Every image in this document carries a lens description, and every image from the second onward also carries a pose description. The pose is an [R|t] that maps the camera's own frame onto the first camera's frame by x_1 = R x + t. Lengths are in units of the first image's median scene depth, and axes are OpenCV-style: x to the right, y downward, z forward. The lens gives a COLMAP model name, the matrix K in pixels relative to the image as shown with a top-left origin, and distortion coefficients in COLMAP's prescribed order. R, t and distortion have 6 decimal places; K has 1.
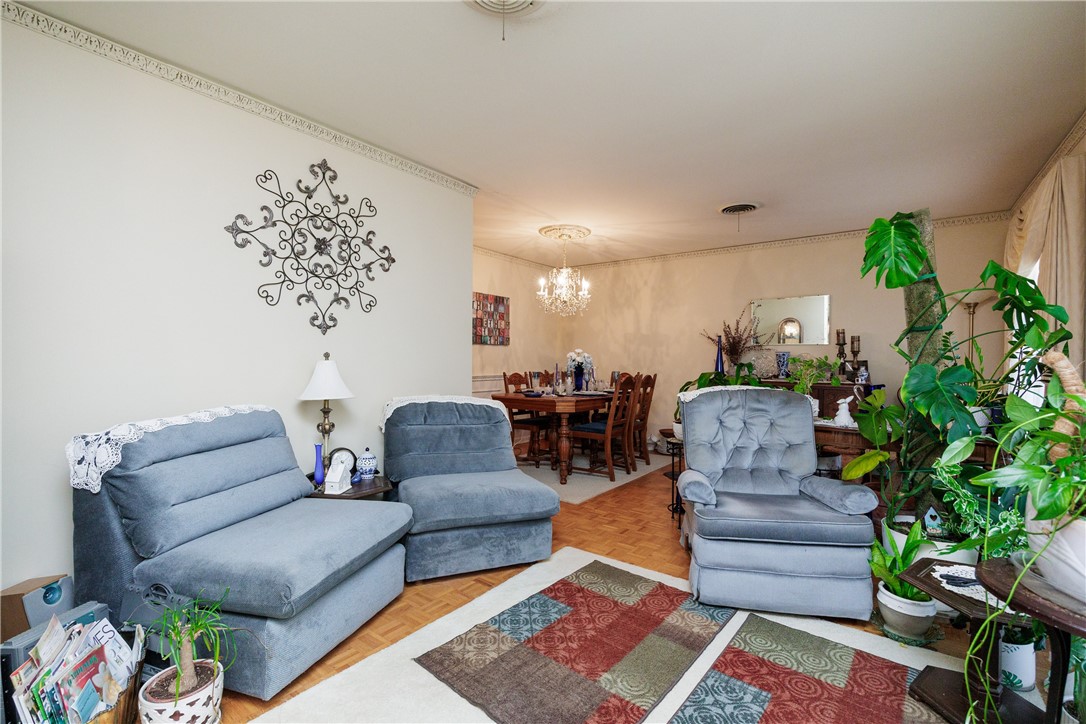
lens RADIAL K [[479.6, 0, 539.0], [0, 479.6, 363.9], [0, 0, 1]] dist [-0.011809, -0.000129]
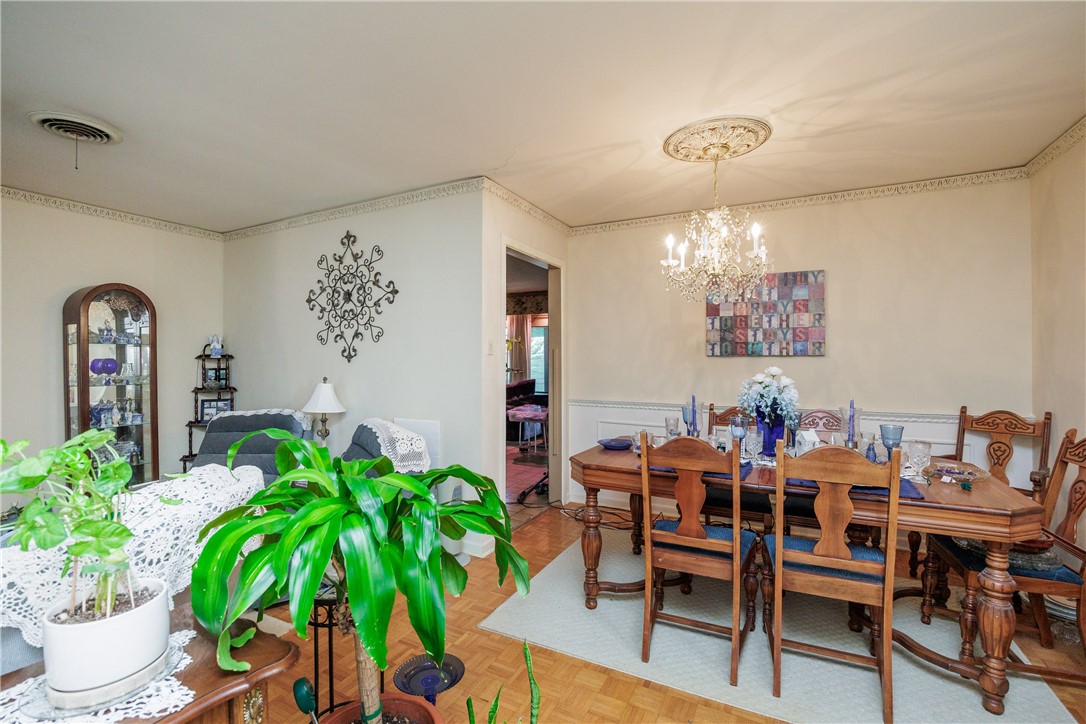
lens RADIAL K [[479.6, 0, 541.4], [0, 479.6, 358.2], [0, 0, 1]] dist [-0.011809, -0.000129]
pose [[0.178915, -0.013076, -0.983778, 0.925332], [-0.004467, 0.999891, -0.014103, -0.057003], [0.983854, 0.006917, 0.178837, 1.264677]]
